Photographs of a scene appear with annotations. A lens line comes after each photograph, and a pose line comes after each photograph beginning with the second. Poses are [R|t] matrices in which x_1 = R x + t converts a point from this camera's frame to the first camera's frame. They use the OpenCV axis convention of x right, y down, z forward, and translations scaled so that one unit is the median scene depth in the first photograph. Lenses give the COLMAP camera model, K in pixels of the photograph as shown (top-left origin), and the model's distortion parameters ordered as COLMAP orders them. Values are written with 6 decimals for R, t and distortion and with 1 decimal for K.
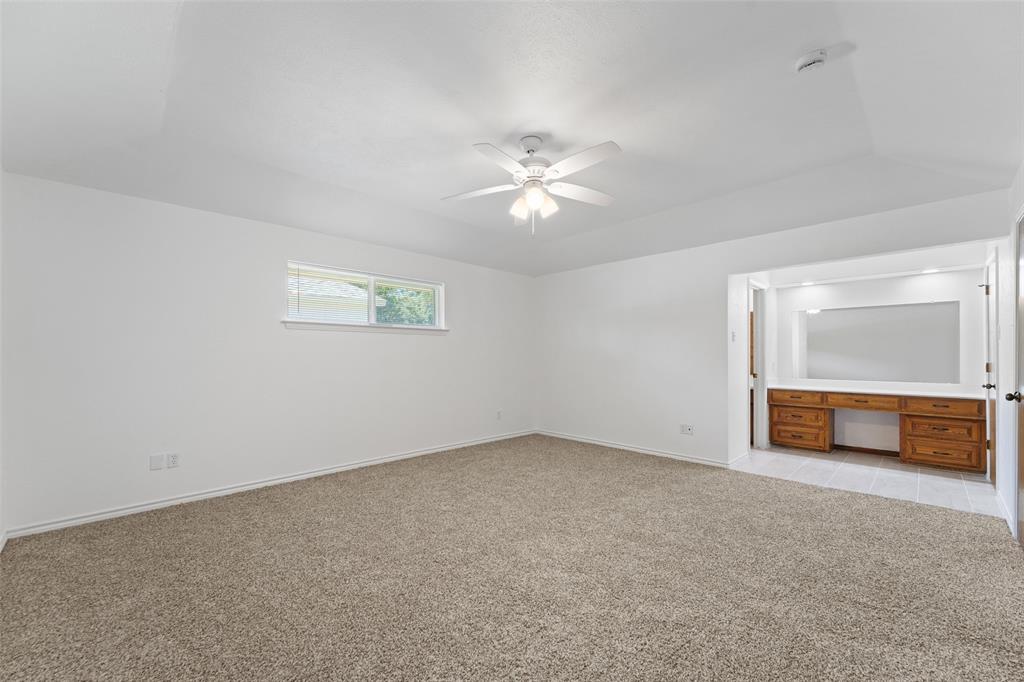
lens RADIAL K [[405.6, 0, 506.5], [0, 405.6, 346.1], [0, 0, 1]] dist [0.000820, 0.000242]
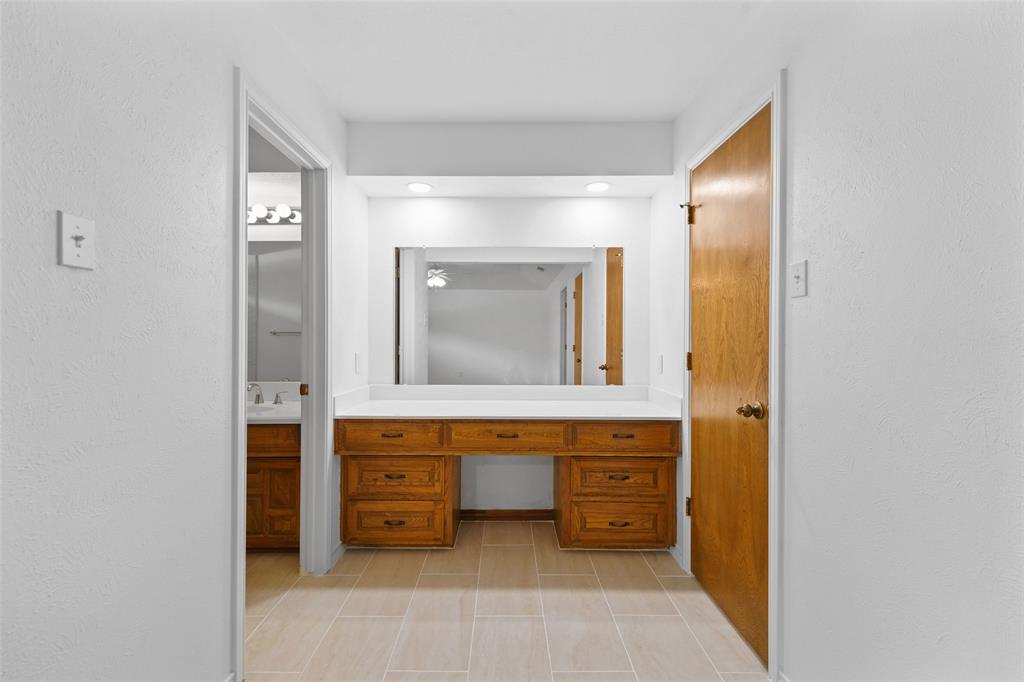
lens RADIAL K [[405.6, 0, 506.5], [0, 405.6, 346.1], [0, 0, 1]] dist [0.000820, 0.000242]
pose [[0.697980, -0.009716, 0.716052, 0.506226], [-0.015733, 0.999459, 0.028898, 0.017338], [-0.715945, -0.031435, 0.697449, 0.636106]]
